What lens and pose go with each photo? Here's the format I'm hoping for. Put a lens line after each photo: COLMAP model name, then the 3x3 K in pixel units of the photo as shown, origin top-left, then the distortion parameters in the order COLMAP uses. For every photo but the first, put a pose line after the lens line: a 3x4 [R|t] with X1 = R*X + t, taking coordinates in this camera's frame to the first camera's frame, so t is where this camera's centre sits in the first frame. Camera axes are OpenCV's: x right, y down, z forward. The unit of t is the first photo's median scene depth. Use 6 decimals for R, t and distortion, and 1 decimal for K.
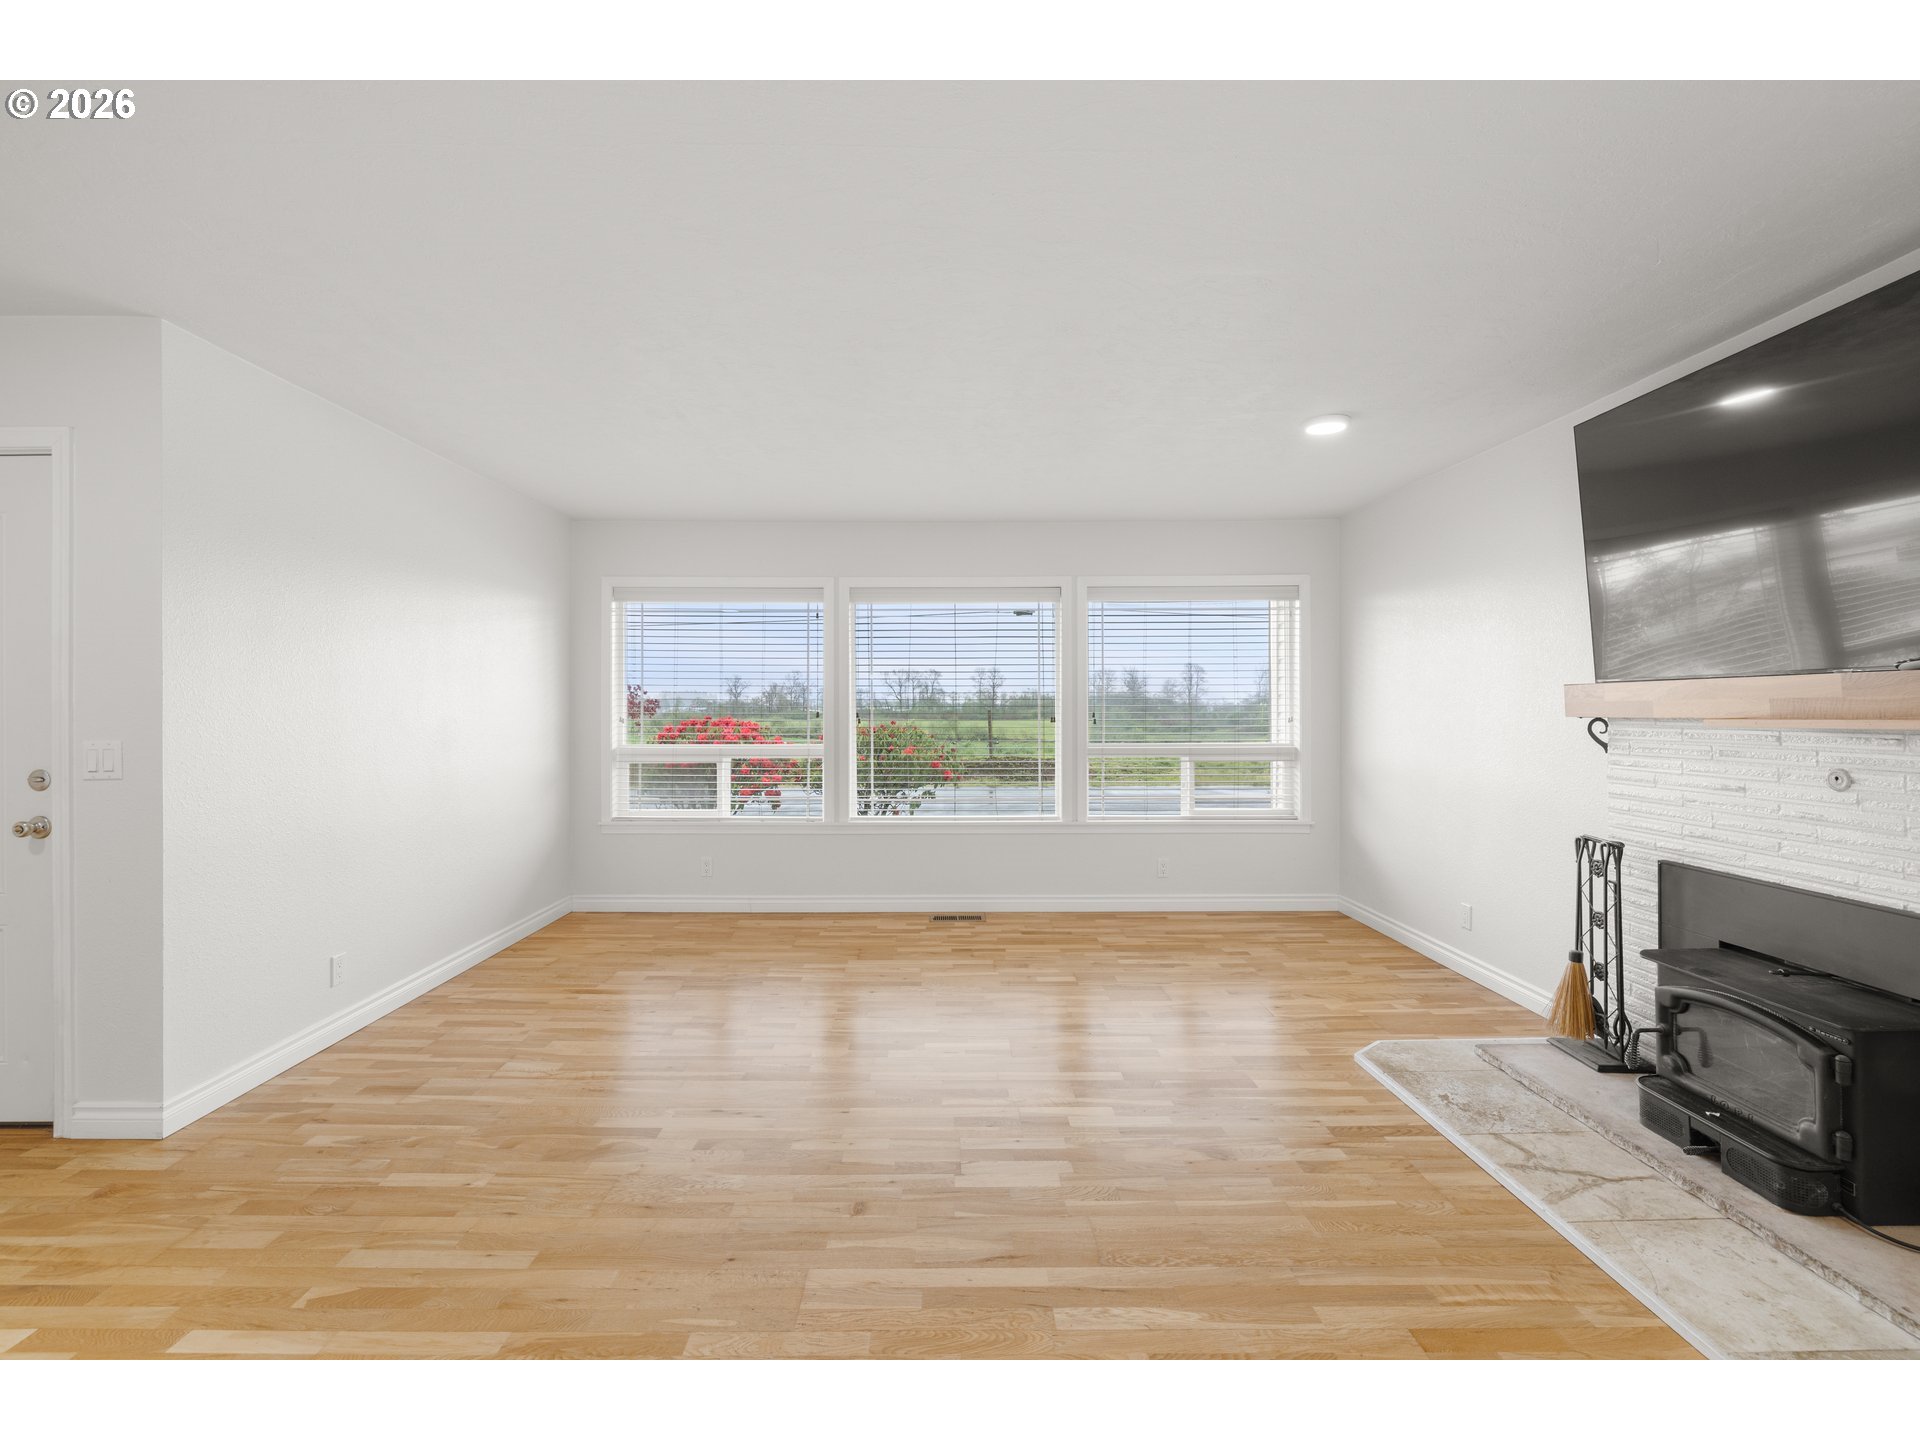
lens RADIAL K [[816.4, 0, 949.0], [0, 816.4, 706.9], [0, 0, 1]] dist [-0.000279, -0.000533]
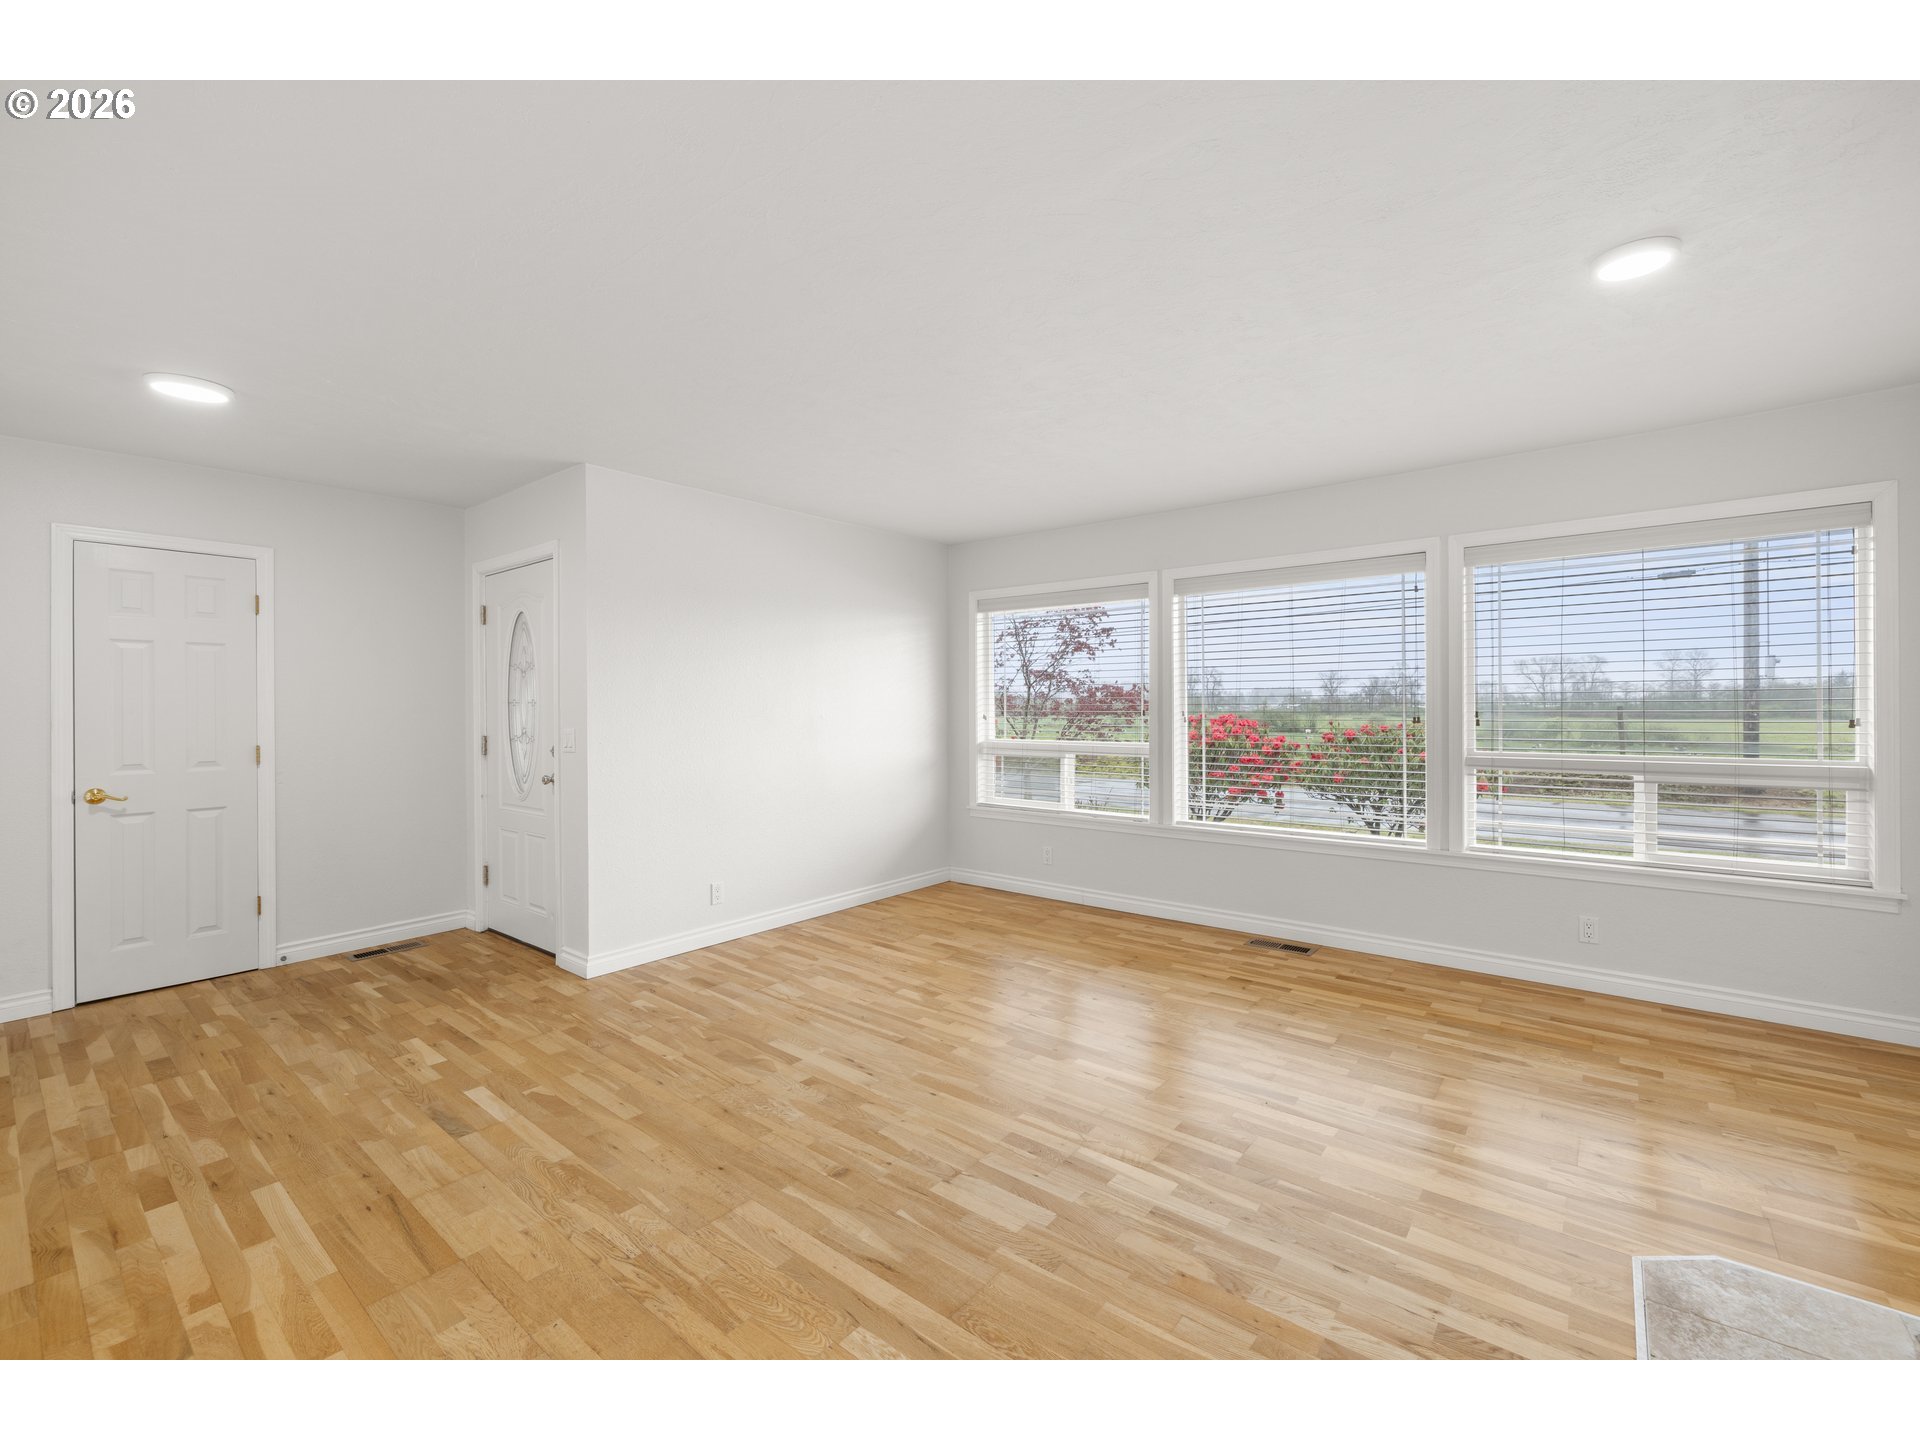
lens RADIAL K [[809.3, 0, 969.1], [0, 809.3, 707.7], [0, 0, 1]] dist [-0.001054, 0.000233]
pose [[0.777889, -0.001427, -0.628400, 0.502903], [0.005176, 0.999978, 0.004137, -0.003259], [0.628381, -0.006471, 0.777879, 0.201019]]
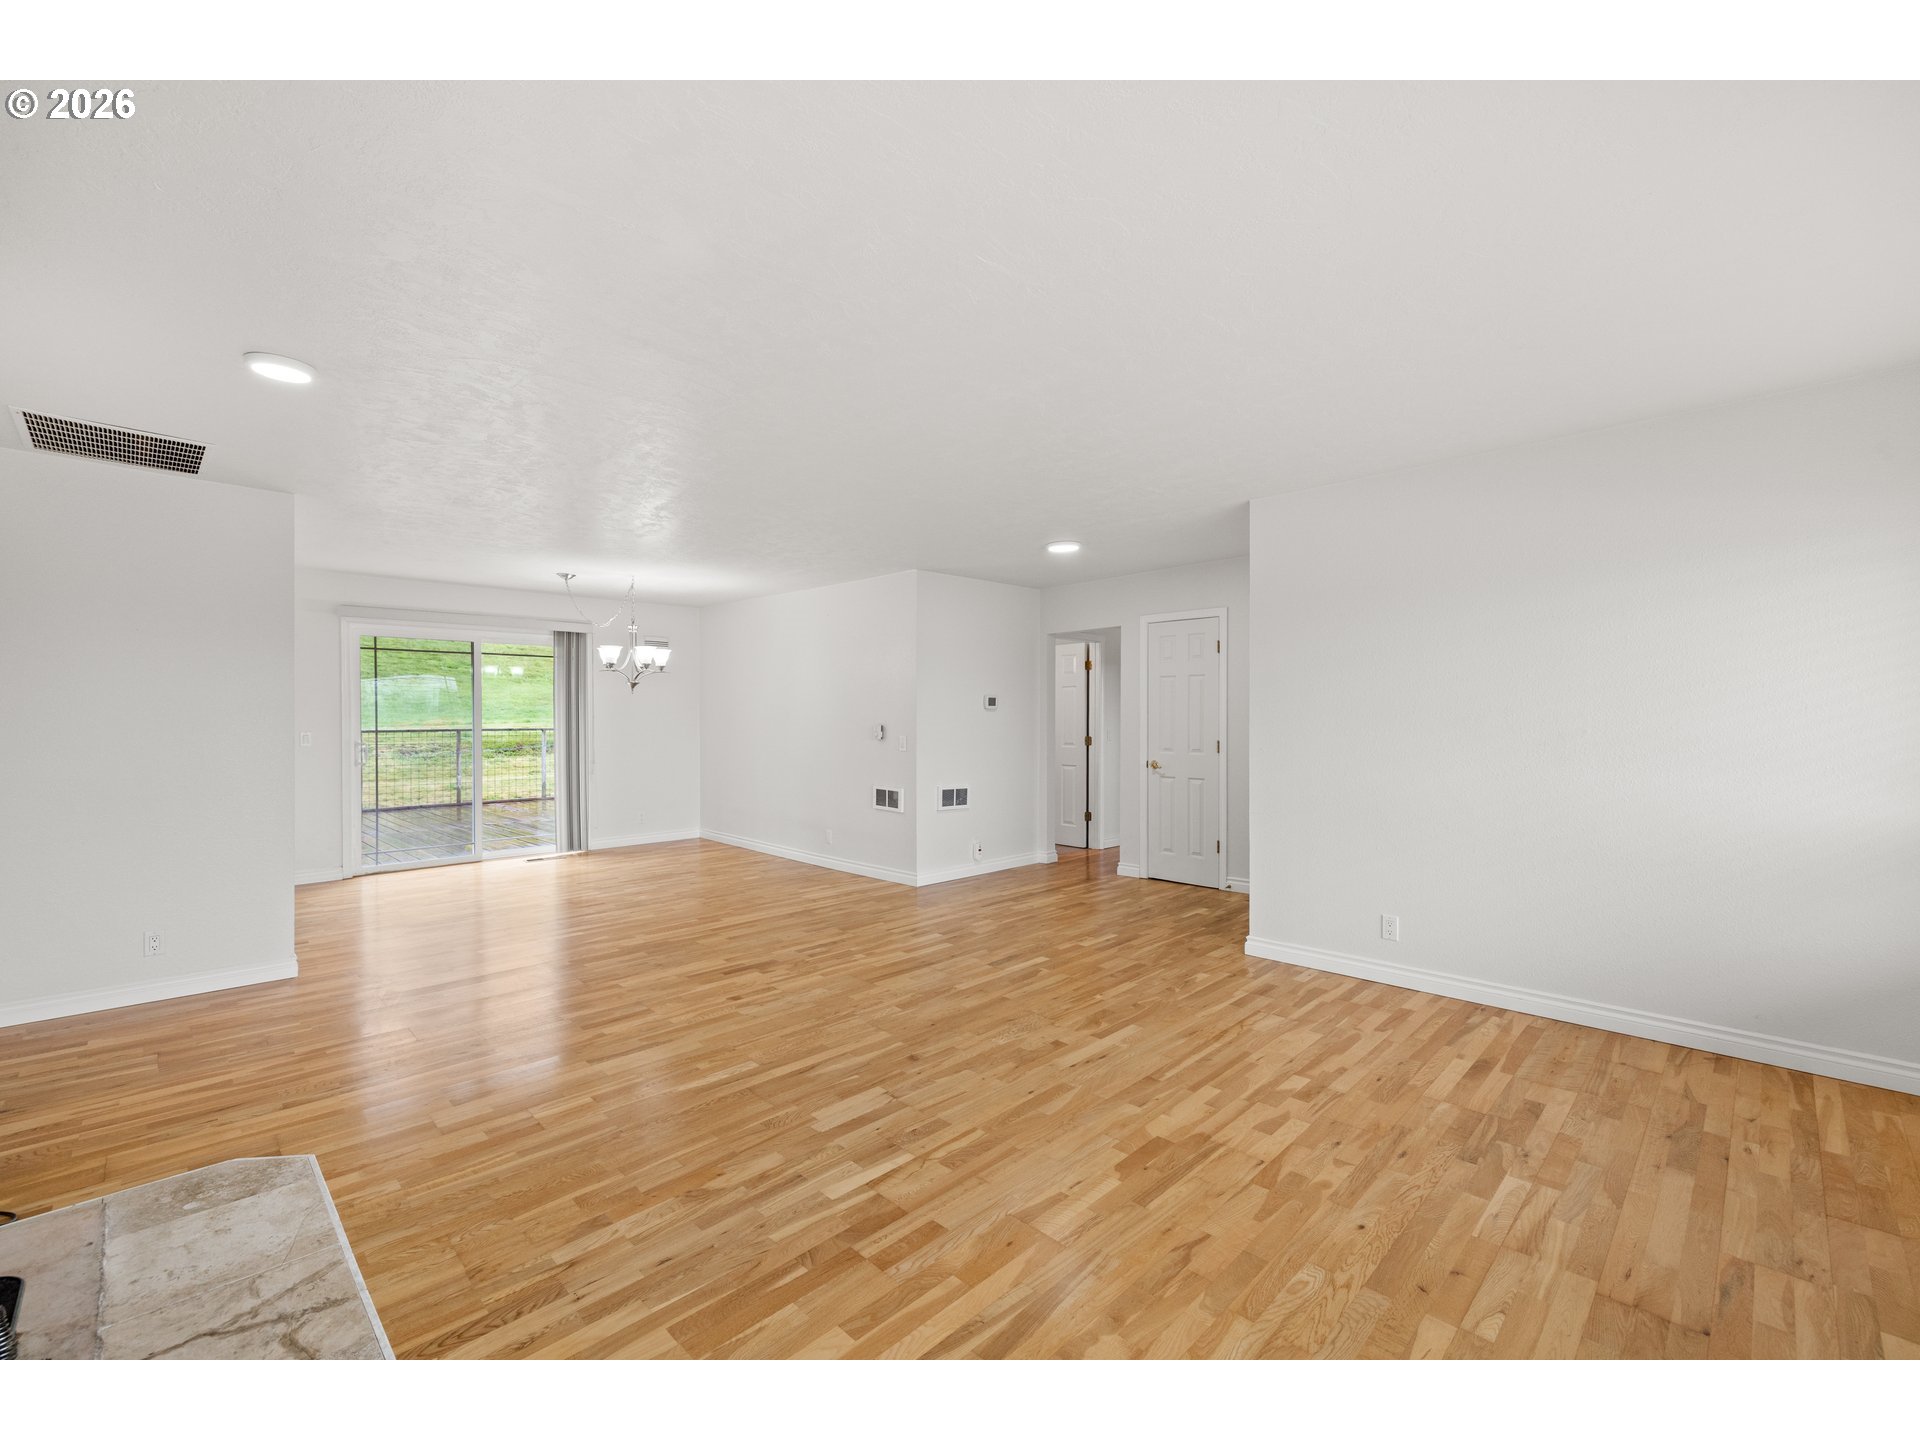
lens RADIAL K [[817.8, 0, 966.2], [0, 817.8, 684.6], [0, 0, 1]] dist [-0.001085, -0.000198]
pose [[-0.710441, -0.023382, -0.703369, 0.637506], [0.005931, 0.999213, -0.039208, -0.002920], [0.703732, -0.032026, -0.709743, 1.548126]]
